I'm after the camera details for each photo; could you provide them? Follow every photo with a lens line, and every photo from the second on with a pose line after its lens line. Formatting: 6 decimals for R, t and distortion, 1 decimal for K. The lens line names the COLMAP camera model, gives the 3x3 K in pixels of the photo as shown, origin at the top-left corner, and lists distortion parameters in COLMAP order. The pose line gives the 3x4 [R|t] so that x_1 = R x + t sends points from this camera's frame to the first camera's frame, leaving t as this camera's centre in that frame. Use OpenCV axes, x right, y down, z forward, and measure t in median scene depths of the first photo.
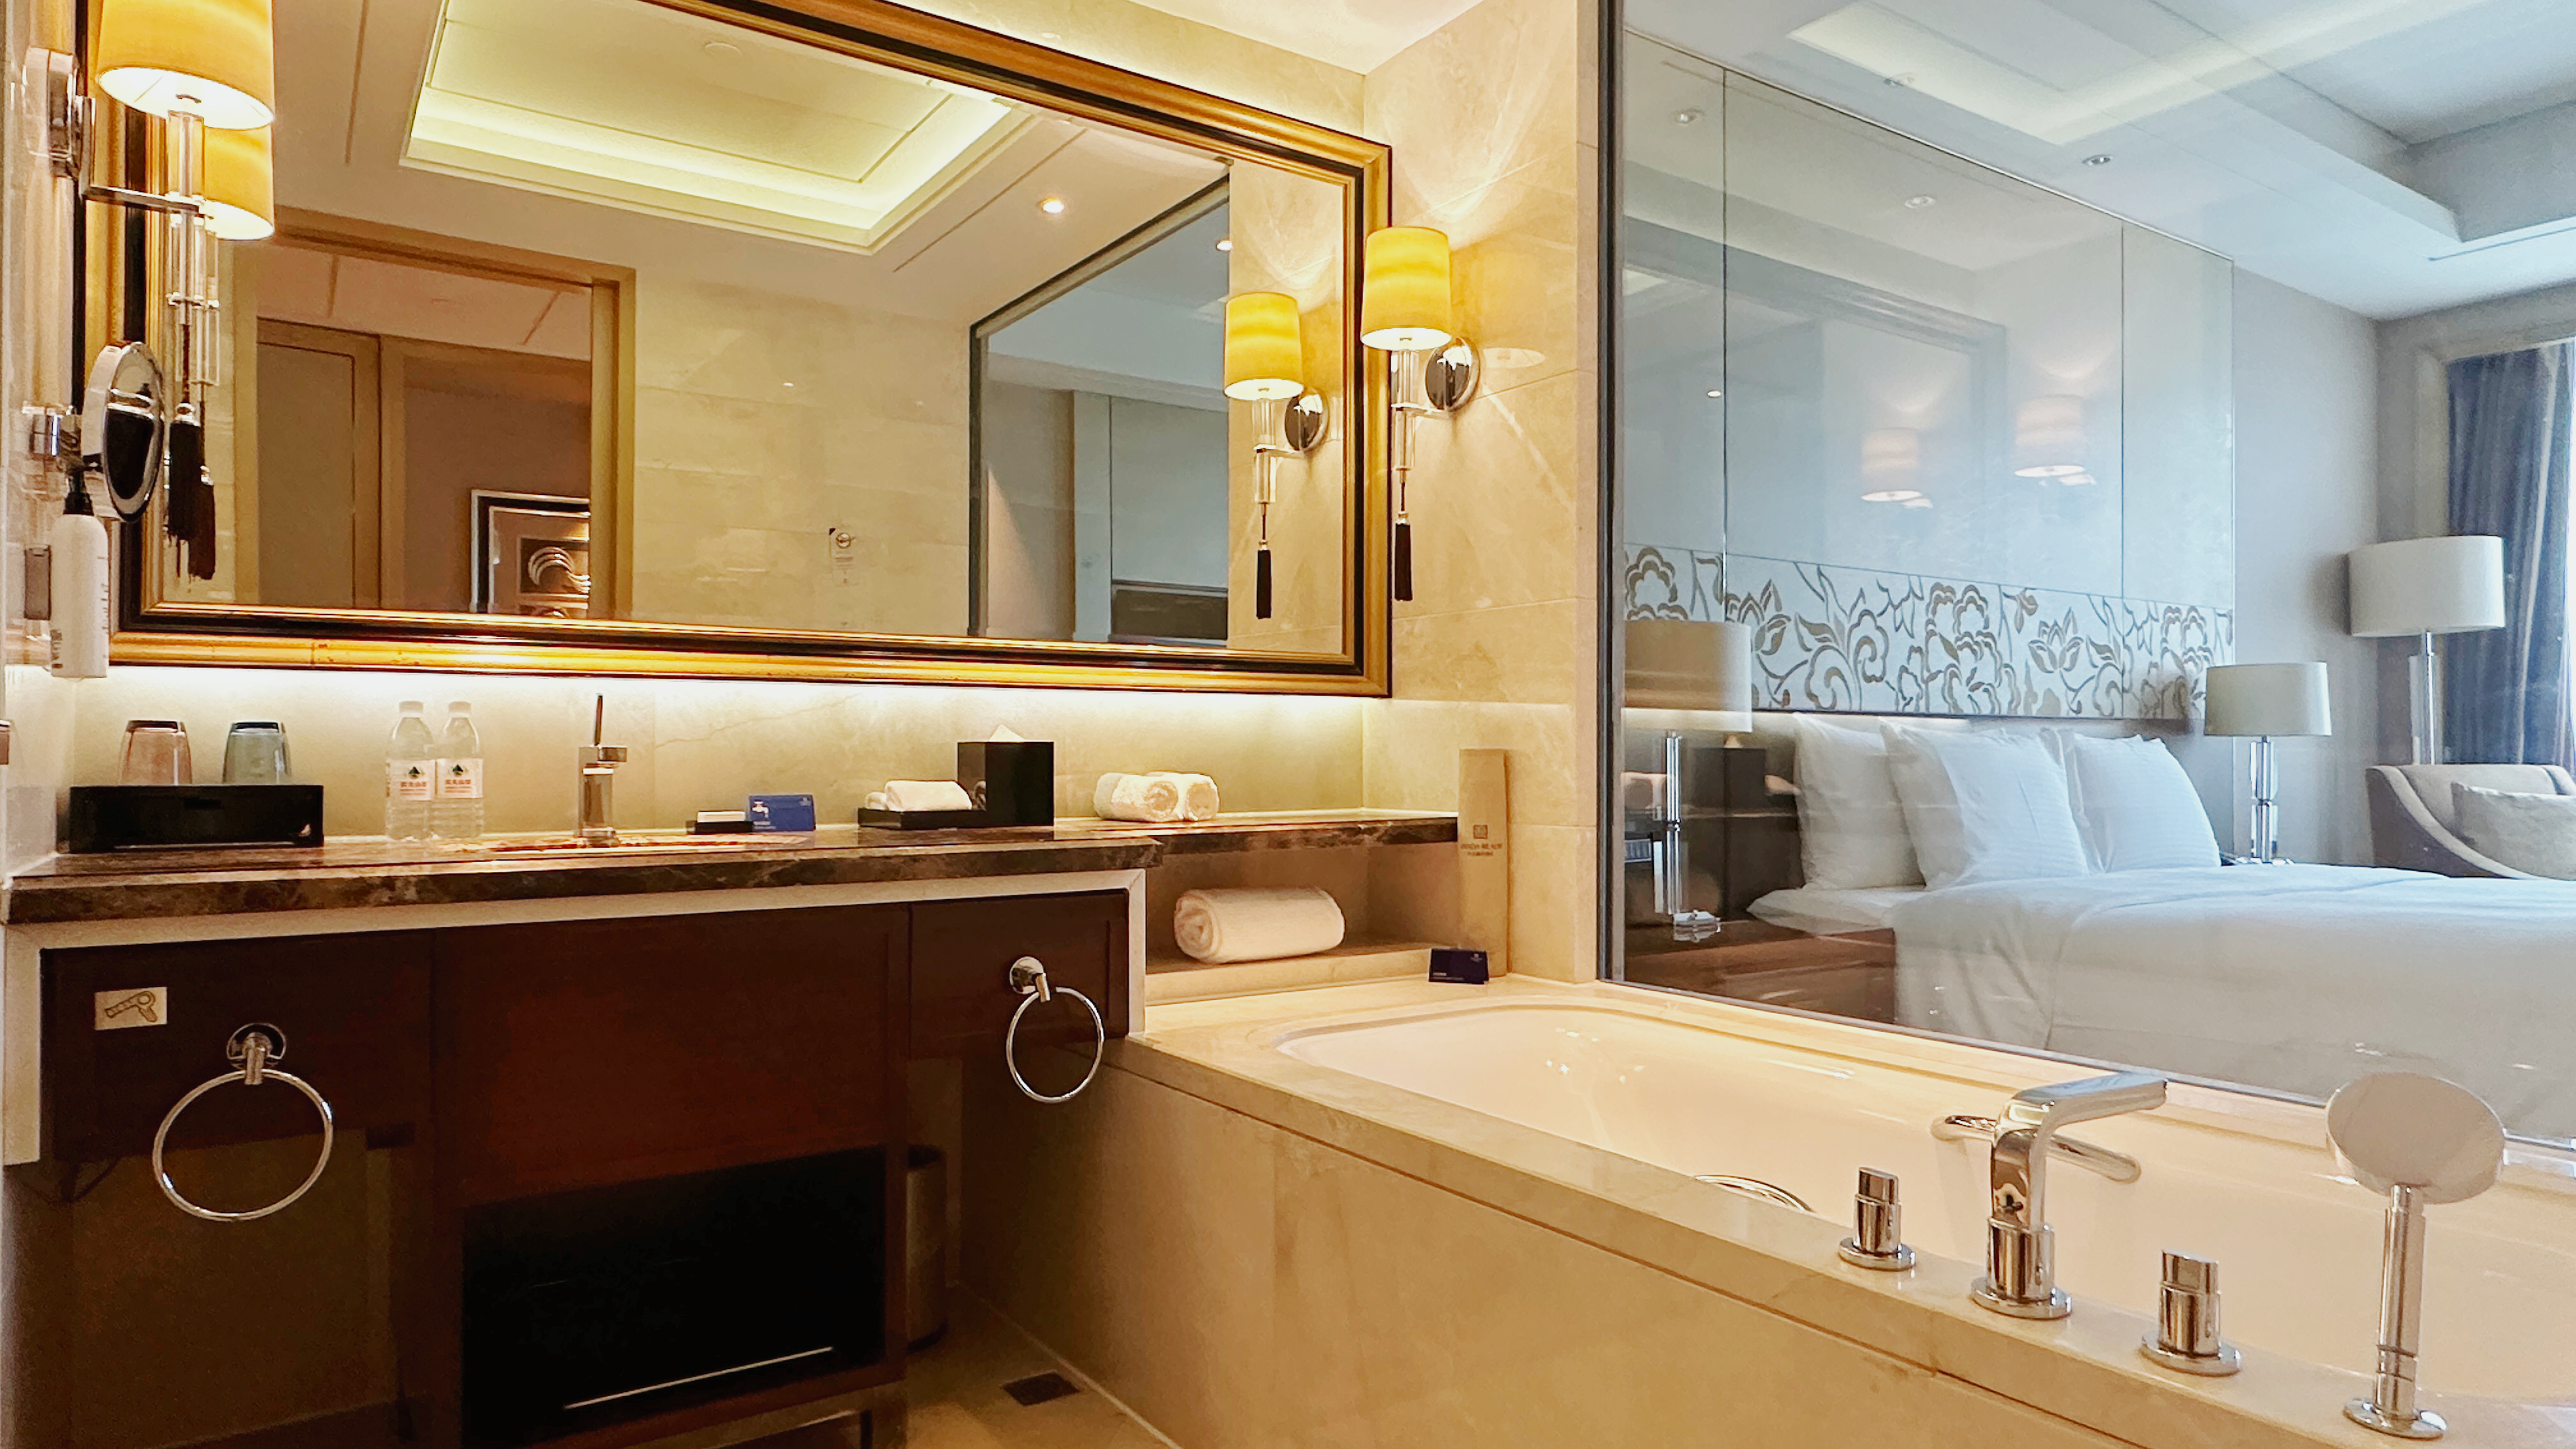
lens RADIAL K [[1510.2, 0, 1288.0], [0, 1510.2, 724.5], [0, 0, 1]] dist [0.000070, 0.000246]
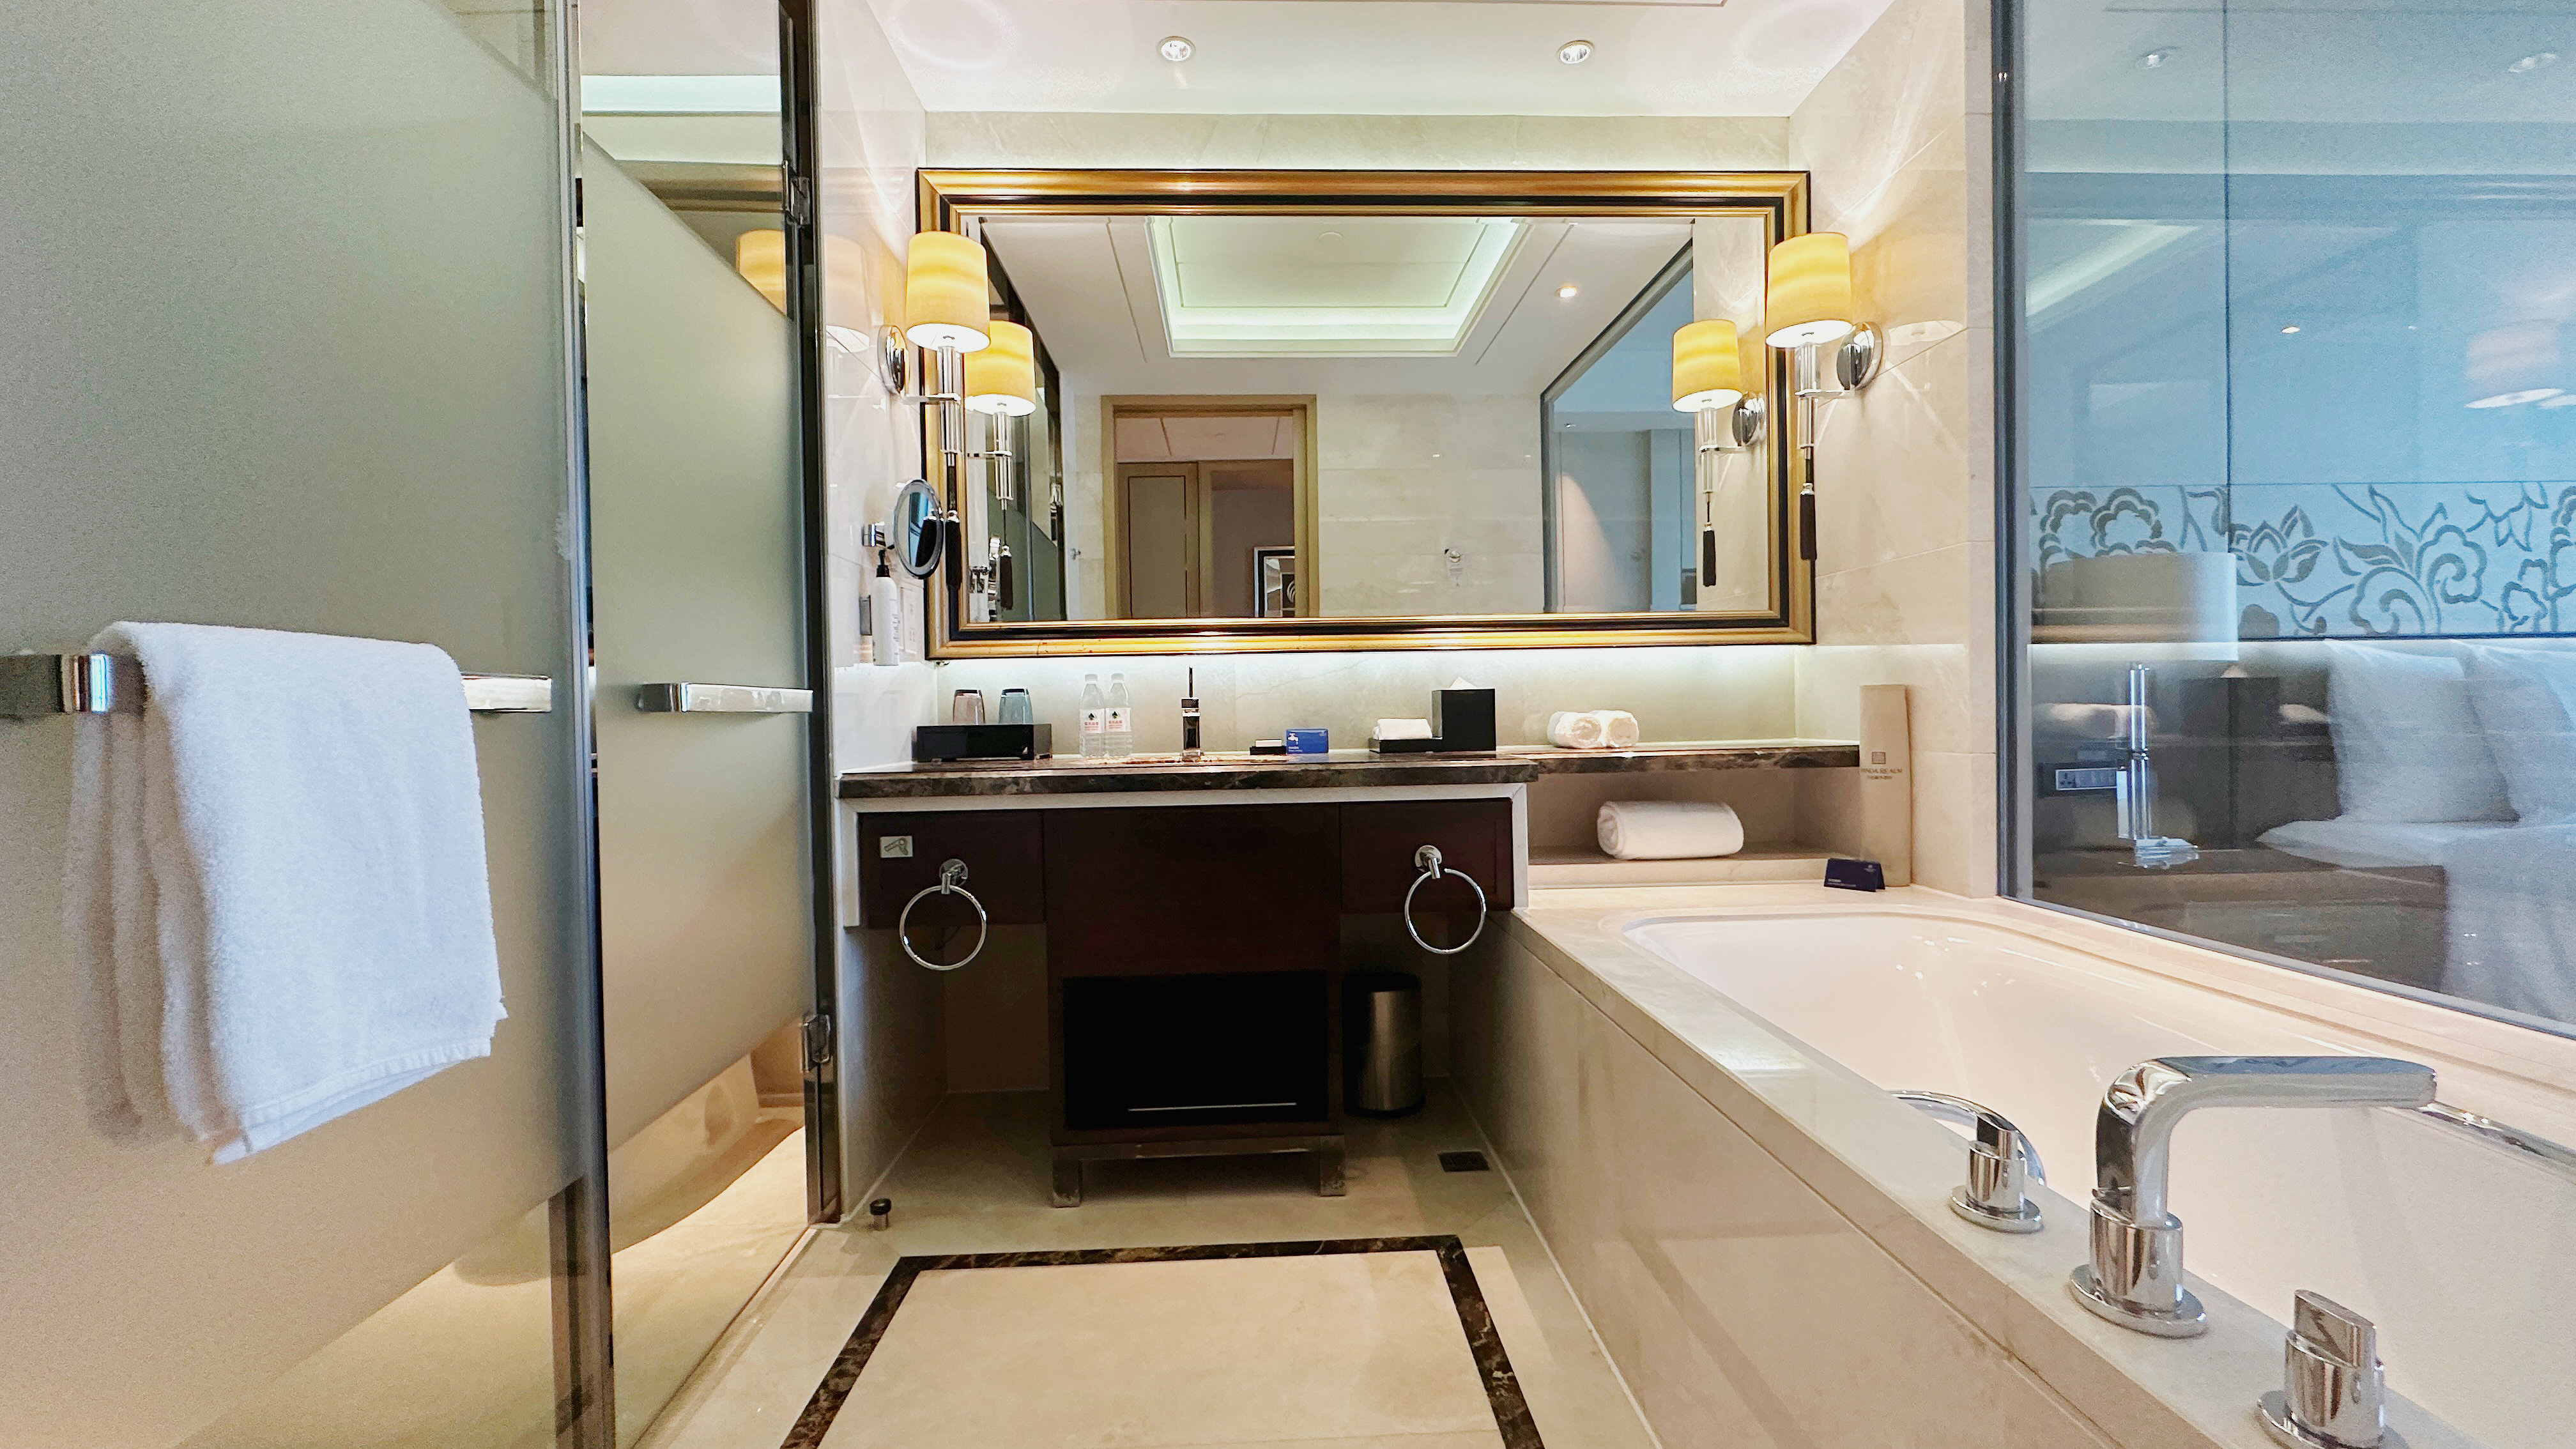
lens RADIAL K [[1034.1, 0, 1286.9], [0, 1034.1, 713.8], [0, 0, 1]] dist [0.002211, 0.000251]
pose [[0.849464, -0.015005, -0.527433, 0.148585], [0.029587, 0.999377, 0.019219, 0.009143], [0.526816, -0.031931, 0.849380, 0.099738]]
